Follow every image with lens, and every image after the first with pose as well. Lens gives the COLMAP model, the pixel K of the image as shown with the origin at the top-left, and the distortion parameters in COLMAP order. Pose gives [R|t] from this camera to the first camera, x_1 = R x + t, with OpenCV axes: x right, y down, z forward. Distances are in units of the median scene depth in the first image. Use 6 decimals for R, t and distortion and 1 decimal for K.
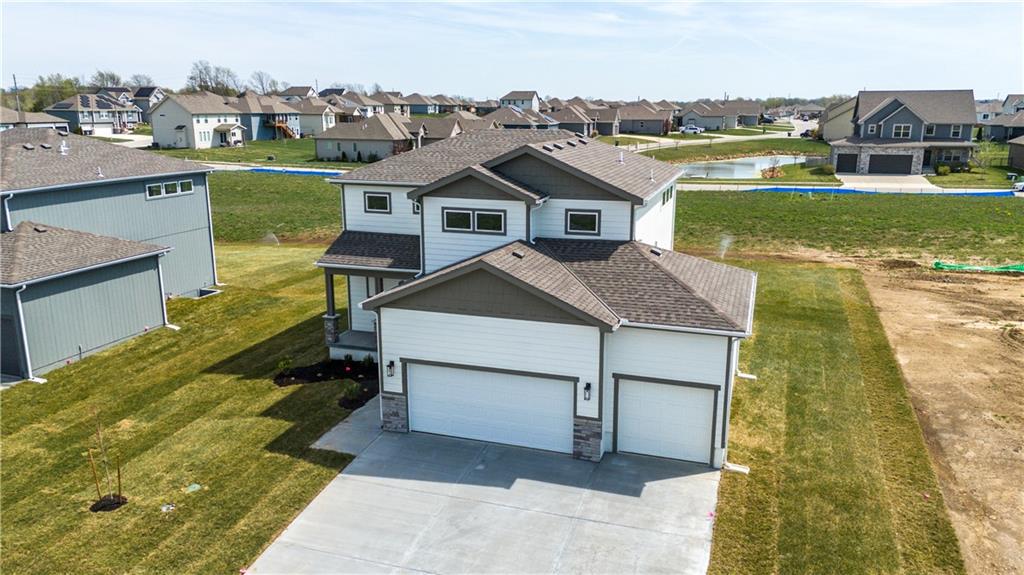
lens RADIAL K [[751.1, 0, 511.4], [0, 751.1, 283.5], [0, 0, 1]] dist [0.041658, -0.023916]
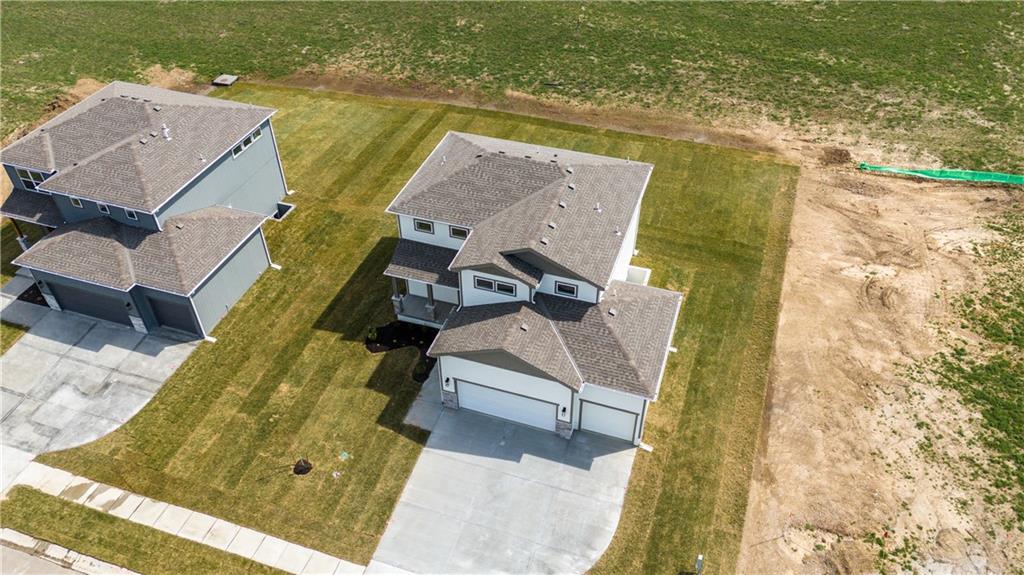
lens RADIAL K [[751.1, 0, 510.8], [0, 751.1, 281.2], [0, 0, 1]] dist [0.041658, -0.023916]
pose [[0.999961, -0.002729, -0.008407, -0.005938], [0.006282, 0.888483, 0.458866, -0.893598], [0.006217, -0.458901, 0.888466, -0.393814]]
